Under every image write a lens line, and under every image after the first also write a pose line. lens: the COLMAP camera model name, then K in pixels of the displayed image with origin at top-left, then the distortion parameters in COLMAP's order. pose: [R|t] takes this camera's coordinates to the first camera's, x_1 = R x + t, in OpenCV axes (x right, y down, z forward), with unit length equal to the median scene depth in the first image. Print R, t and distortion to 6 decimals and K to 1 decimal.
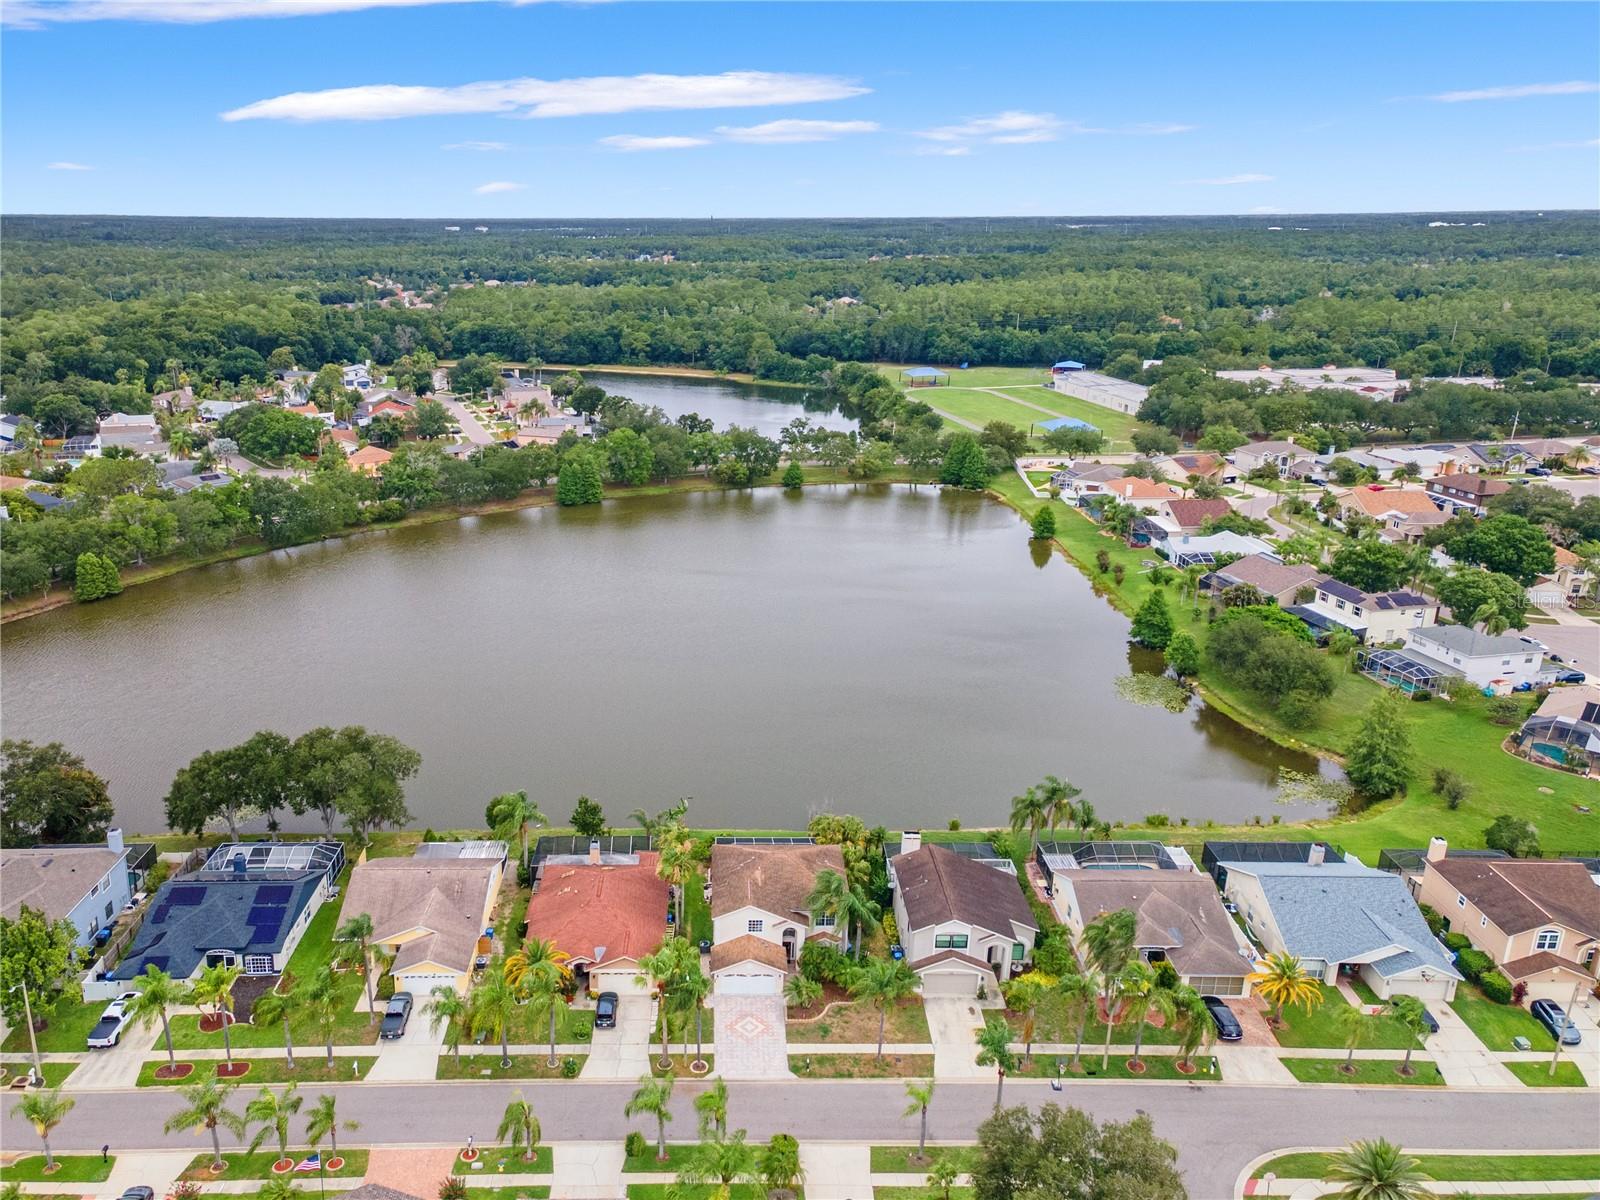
lens RADIAL K [[1272.6, 0, 800.0], [0, 1272.6, 600.0], [0, 0, 1]] dist [0.033678, 0.005304]
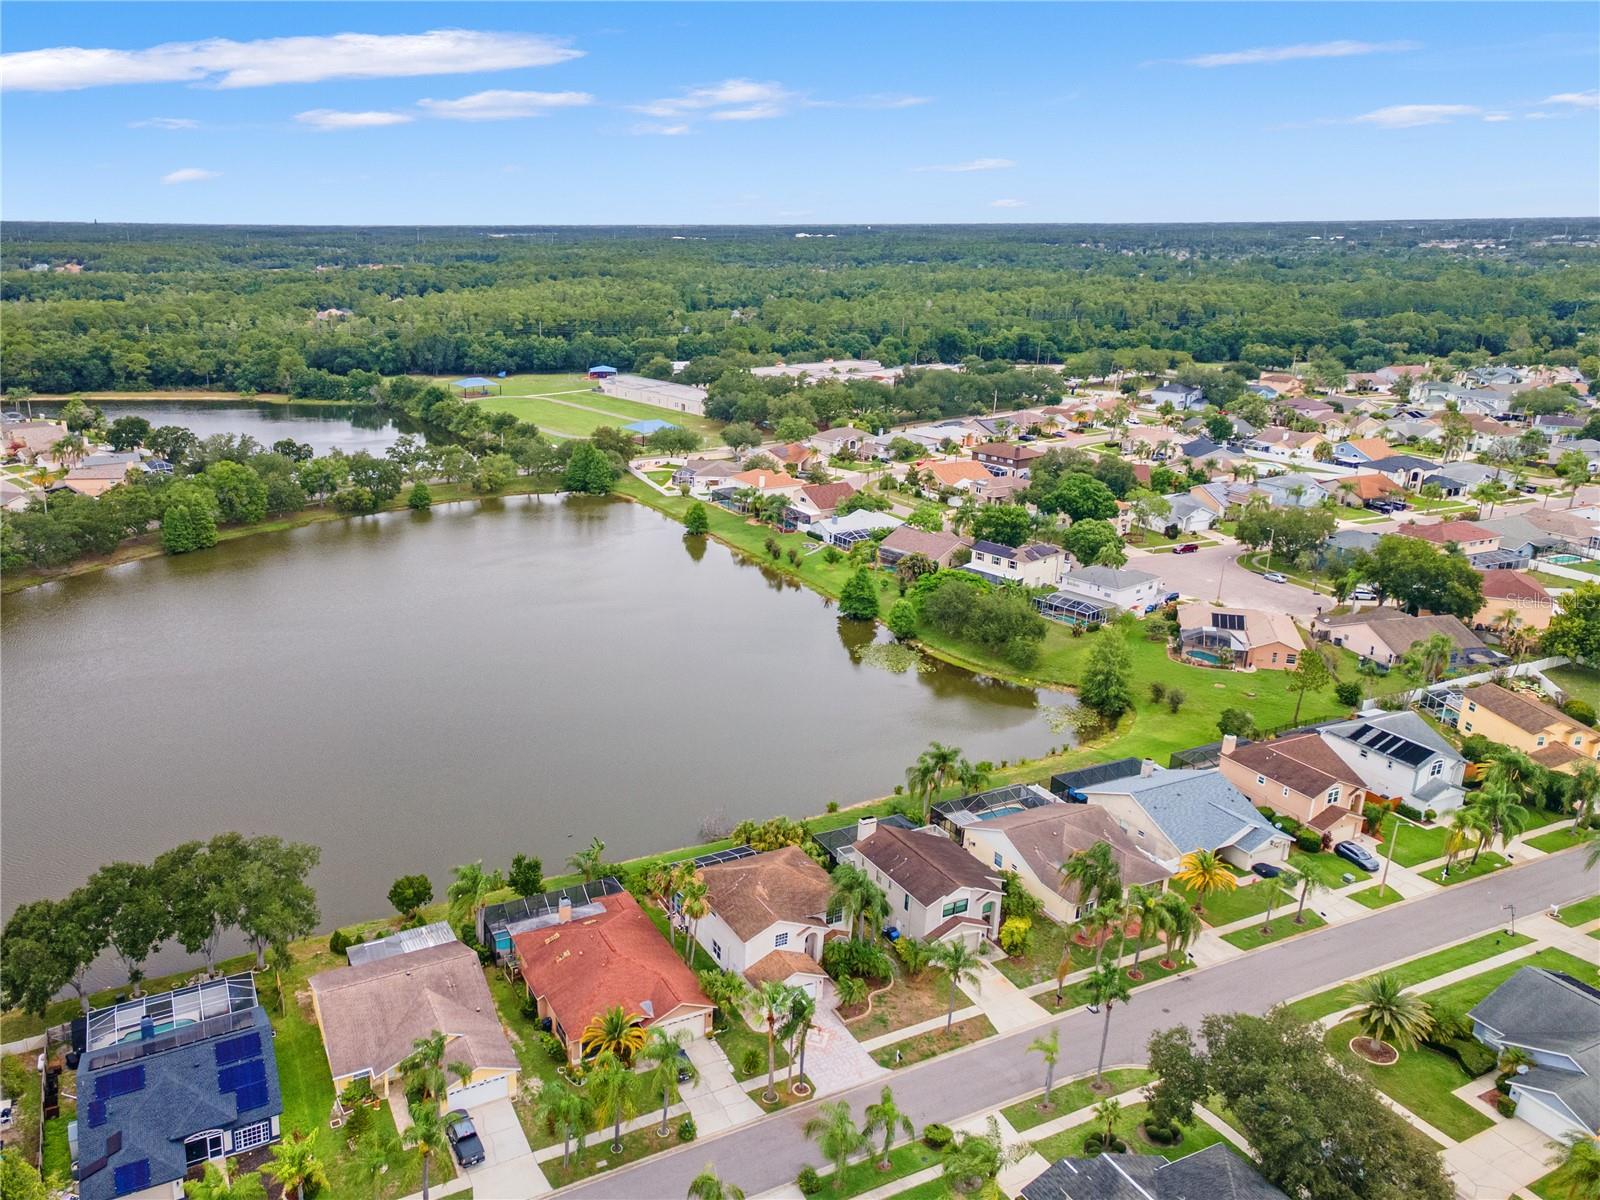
lens RADIAL K [[1217.4, 0, 817.0], [0, 1217.4, 600.4], [0, 0, 1]] dist [0.042280, 0.006947]
pose [[0.896567, -0.130306, 0.423307, -0.164424], [0.127997, 0.991191, 0.034018, -0.016015], [-0.424011, 0.023683, 0.905347, 0.049404]]
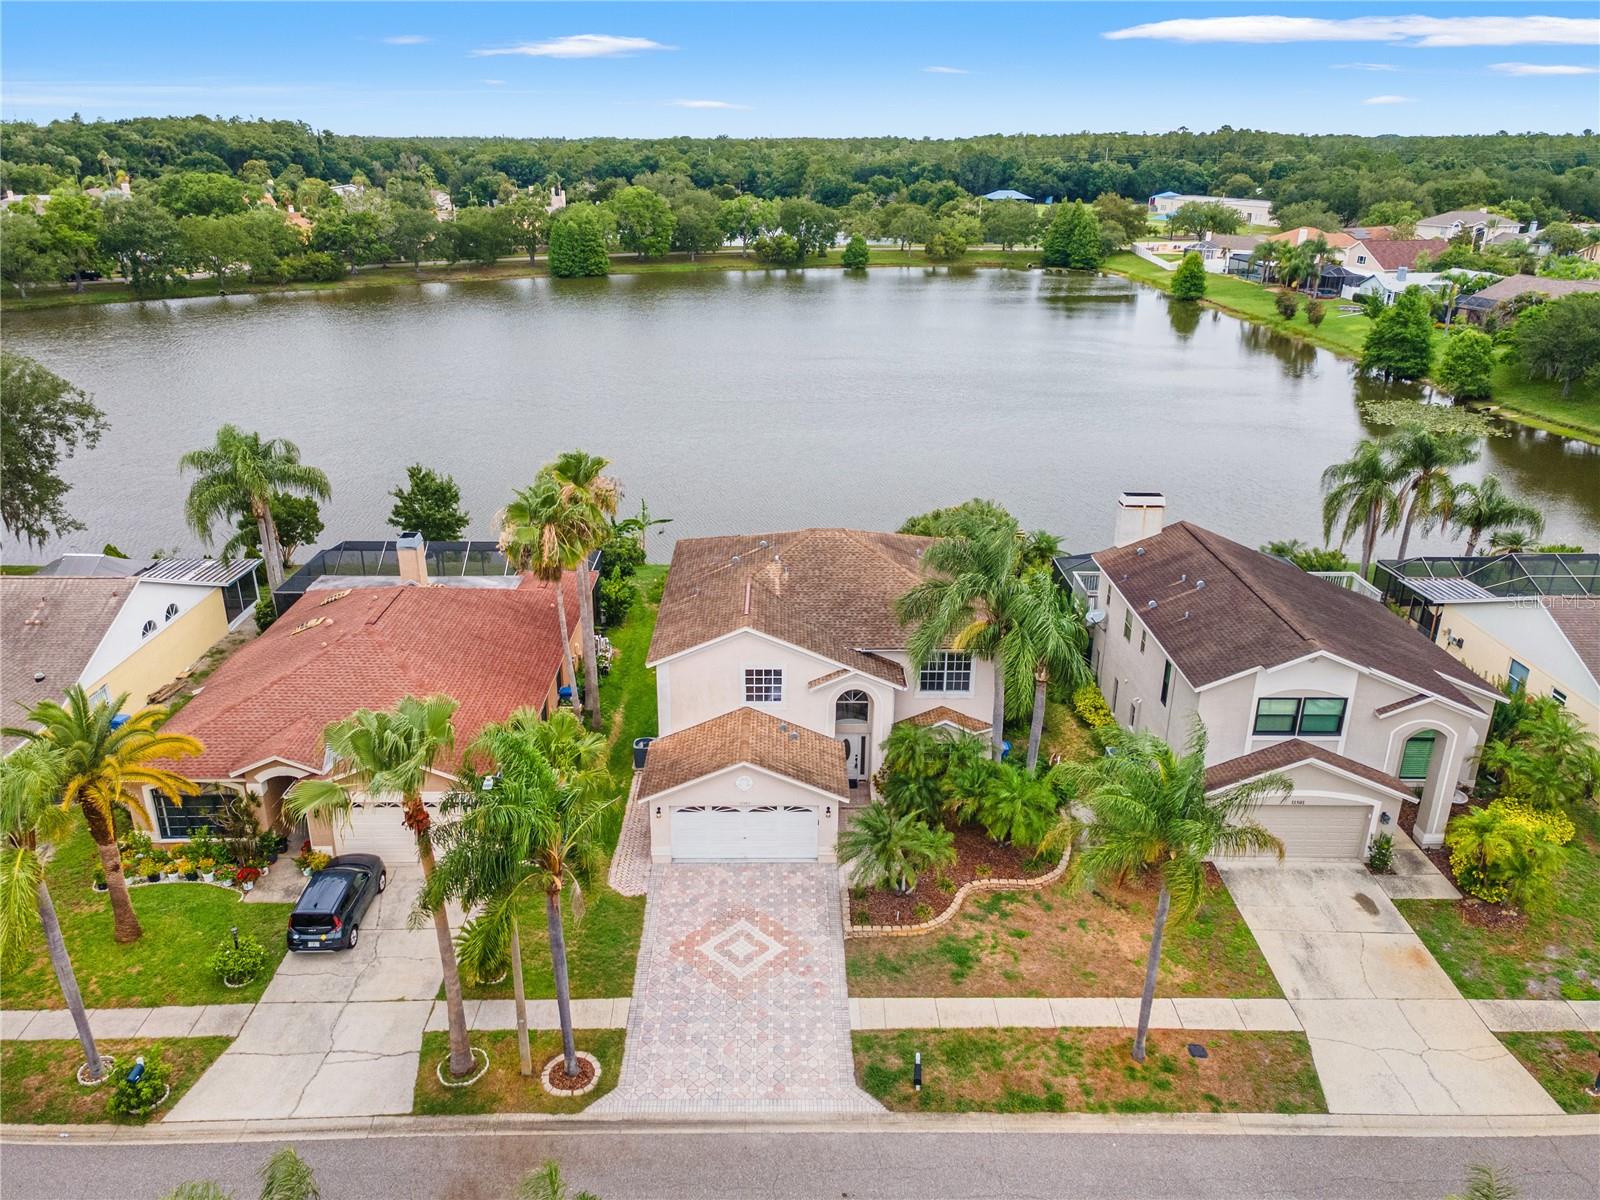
lens RADIAL K [[1217.4, 0, 817.0], [0, 1217.4, 600.4], [0, 0, 1]] dist [0.042280, 0.006947]
pose [[0.999110, -0.013670, -0.039895, -0.001874], [0.015794, 0.998447, 0.053418, 0.091252], [0.039103, -0.054001, 0.997775, 0.276656]]
